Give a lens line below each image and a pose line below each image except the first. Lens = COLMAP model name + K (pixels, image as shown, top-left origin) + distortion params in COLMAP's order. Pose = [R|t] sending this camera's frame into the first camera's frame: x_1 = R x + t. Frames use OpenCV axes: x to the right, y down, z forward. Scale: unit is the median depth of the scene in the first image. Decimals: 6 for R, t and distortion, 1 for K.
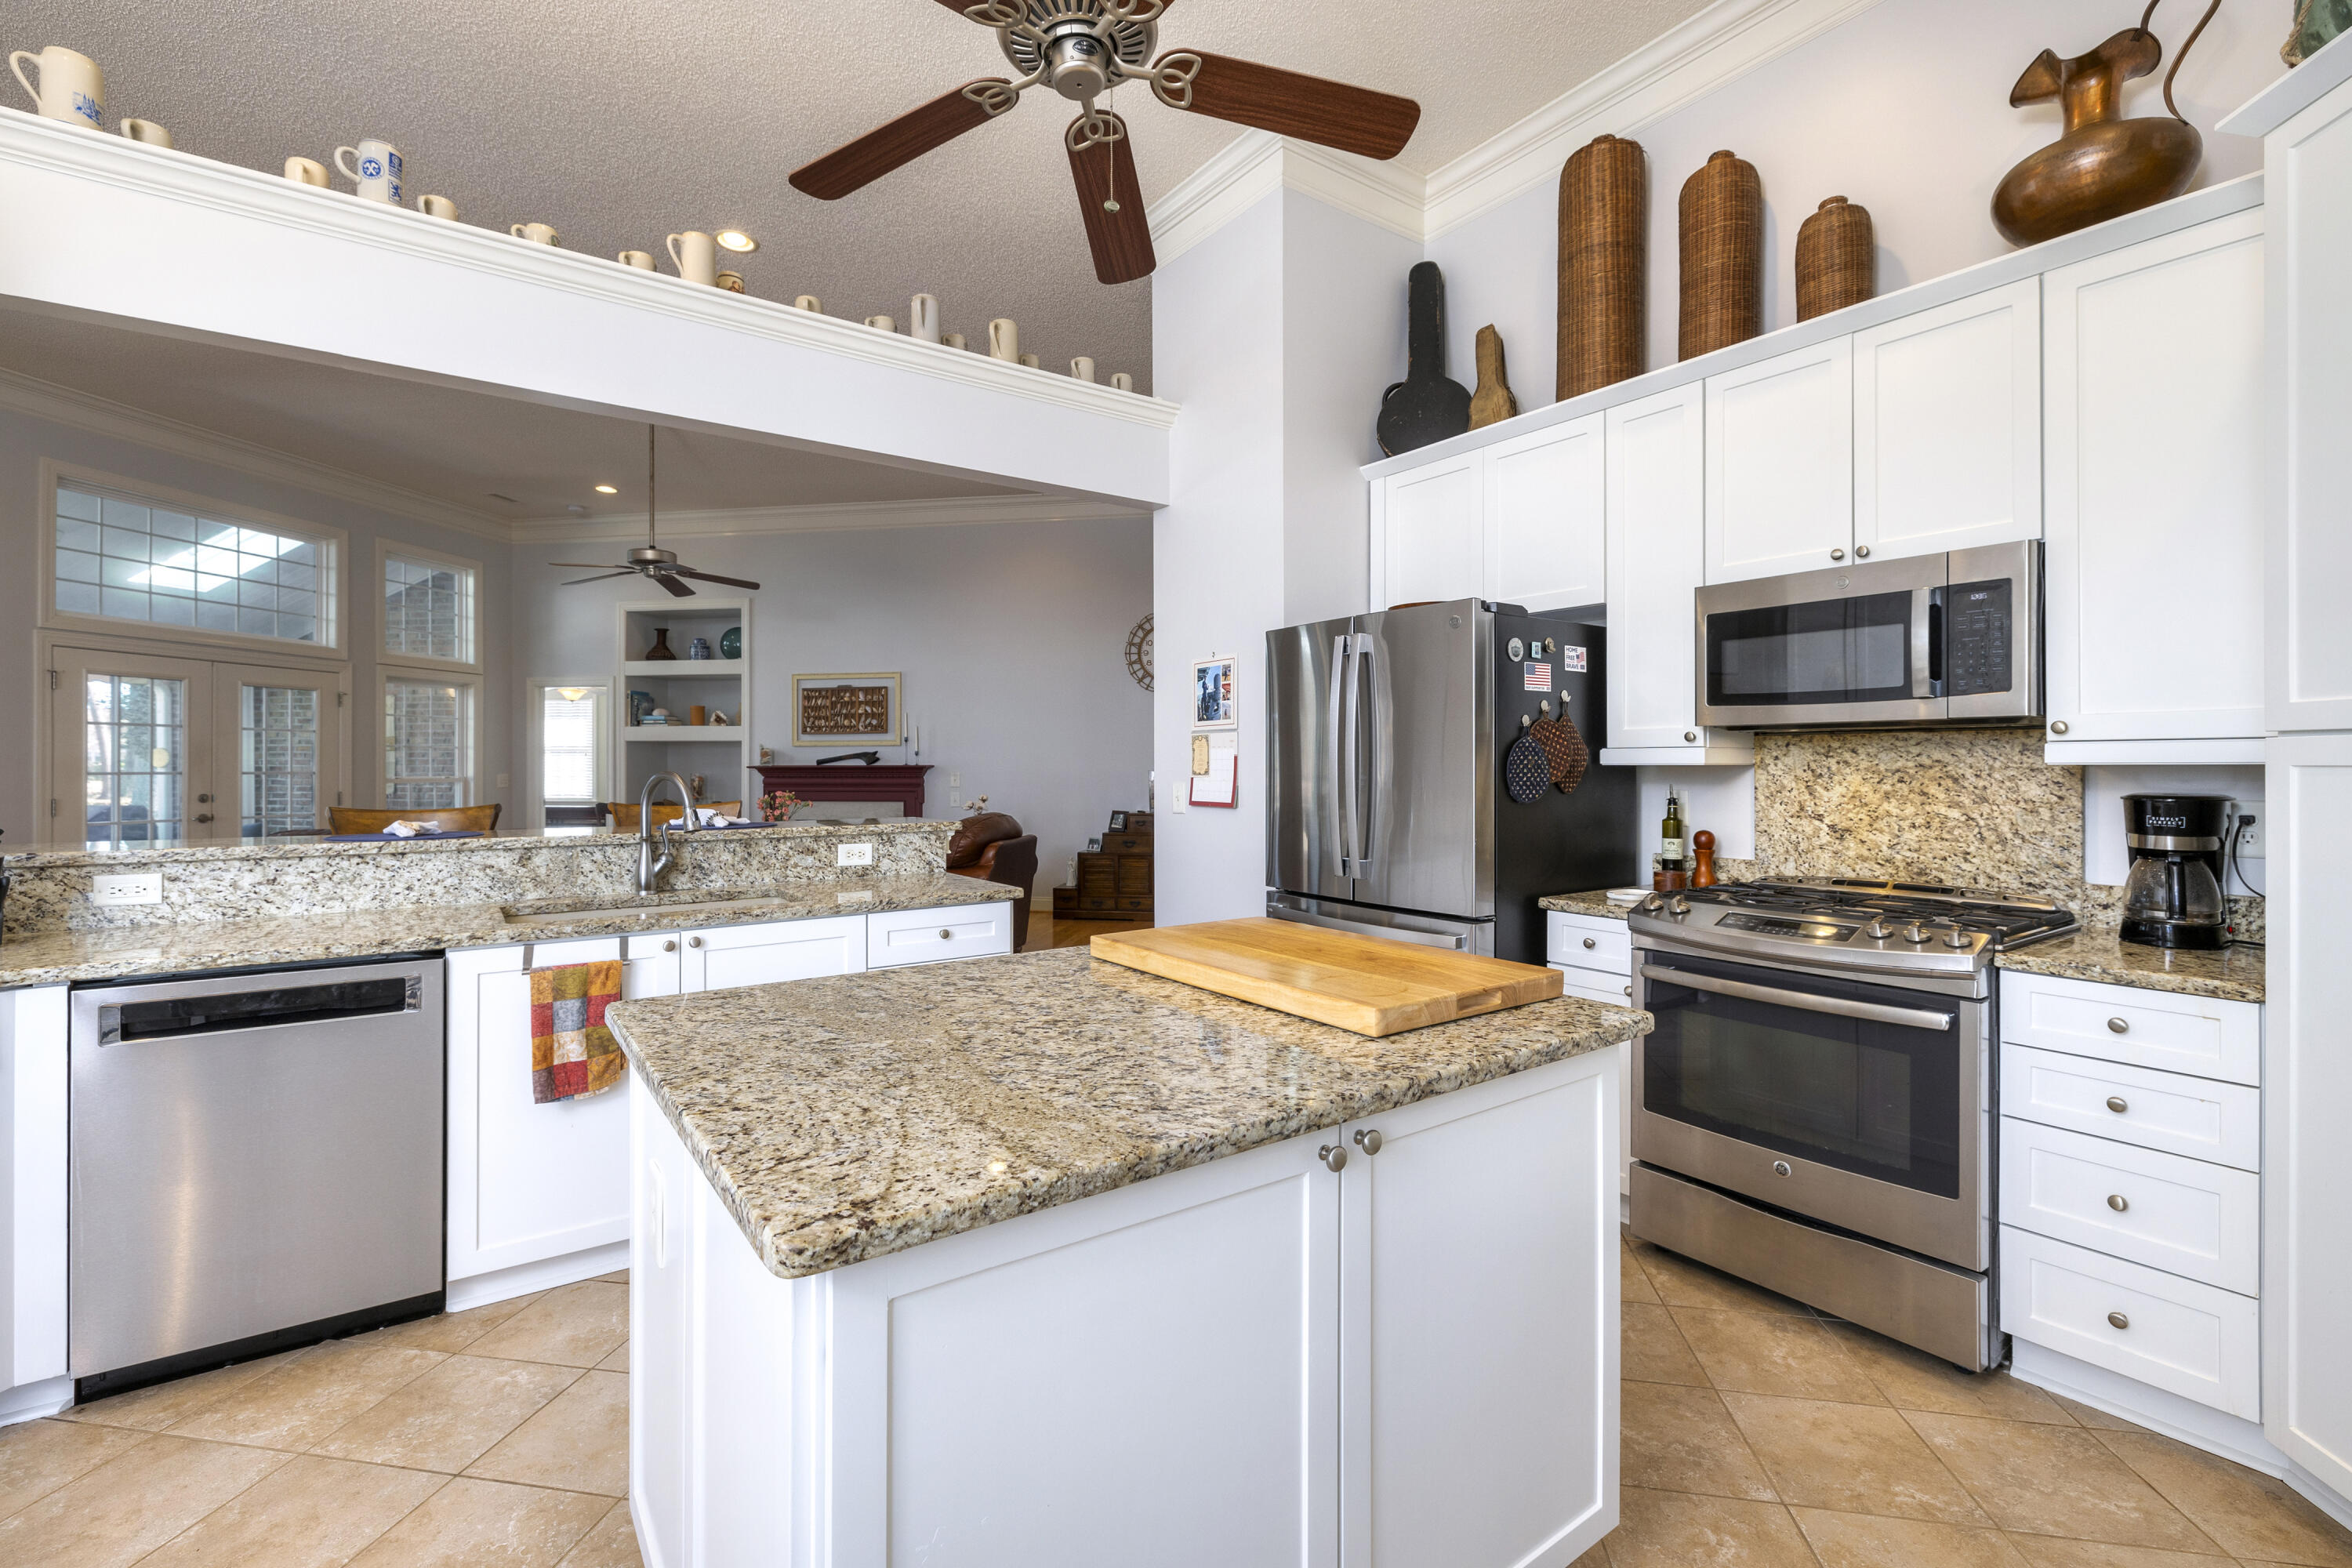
lens RADIAL K [[1010.7, 0, 1176.0], [0, 1010.7, 784.0], [0, 0, 1]] dist [0.003244, 0.001063]
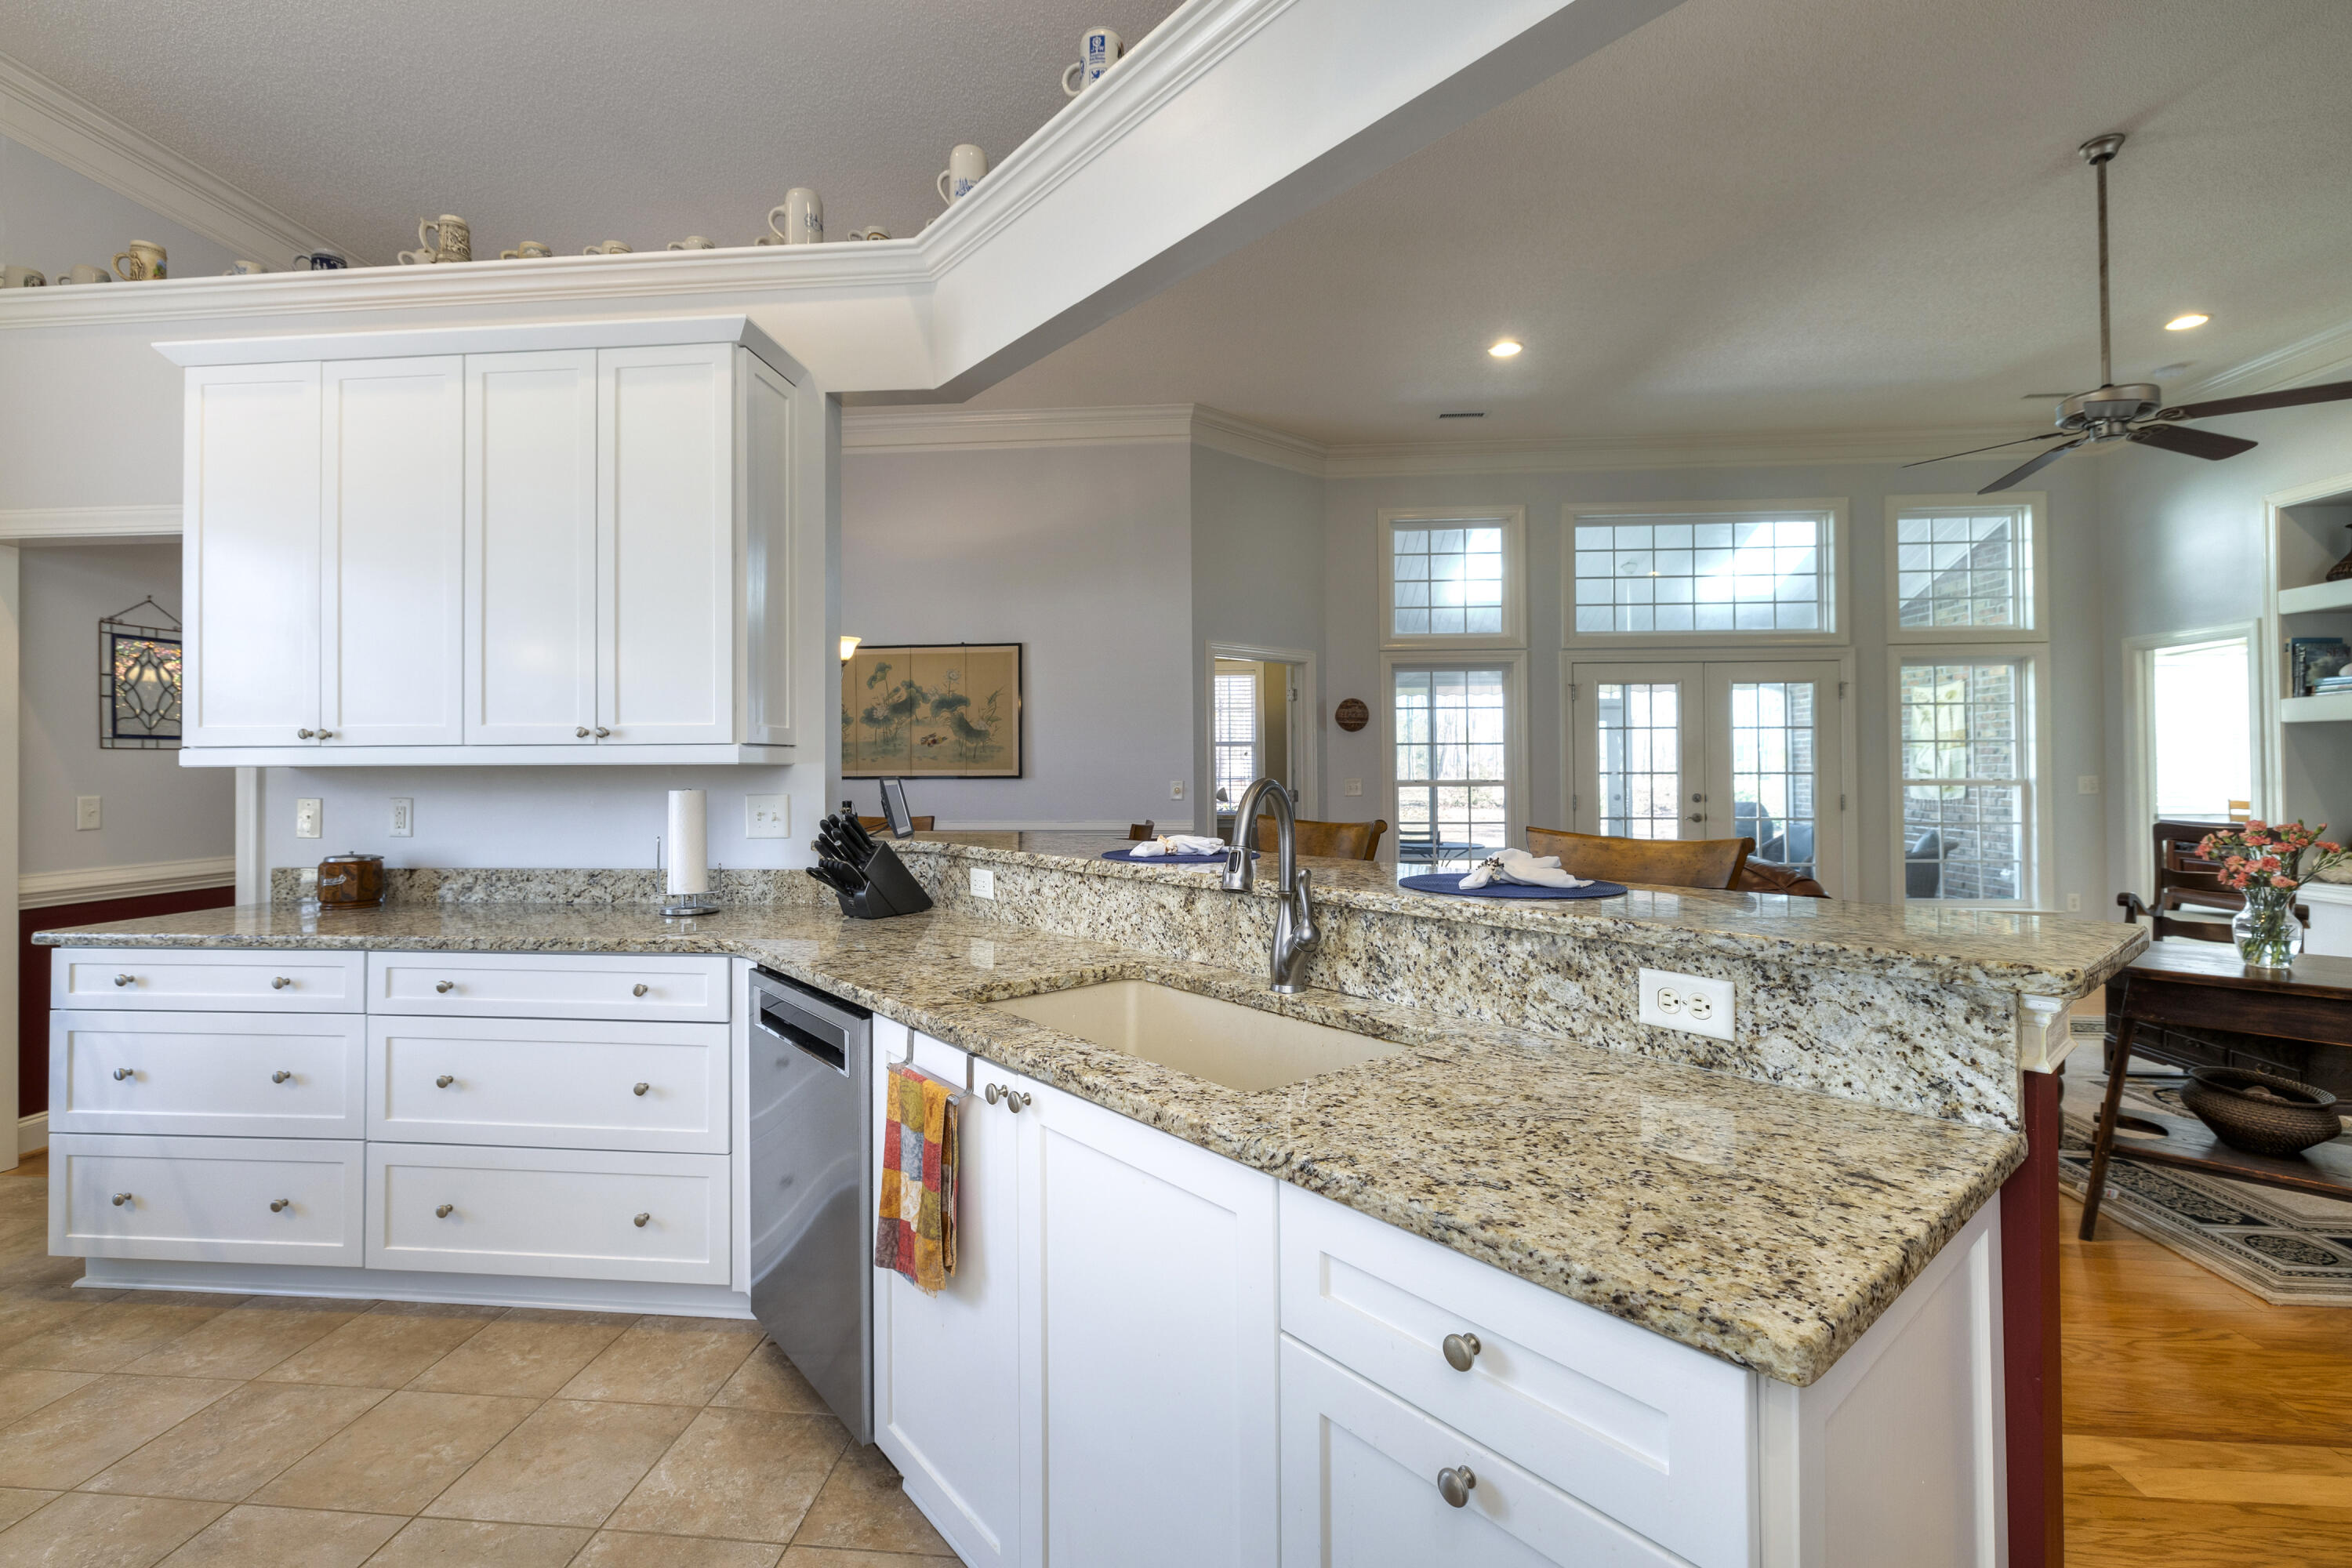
lens RADIAL K [[1018.1, 0, 1171.4], [0, 1018.1, 748.3], [0, 0, 1]] dist [0.000349, -0.000097]
pose [[0.059753, -0.019245, -0.998028, 0.047581], [-0.012975, 0.999715, -0.020054, -0.013525], [0.998129, 0.014147, 0.059487, 0.670950]]
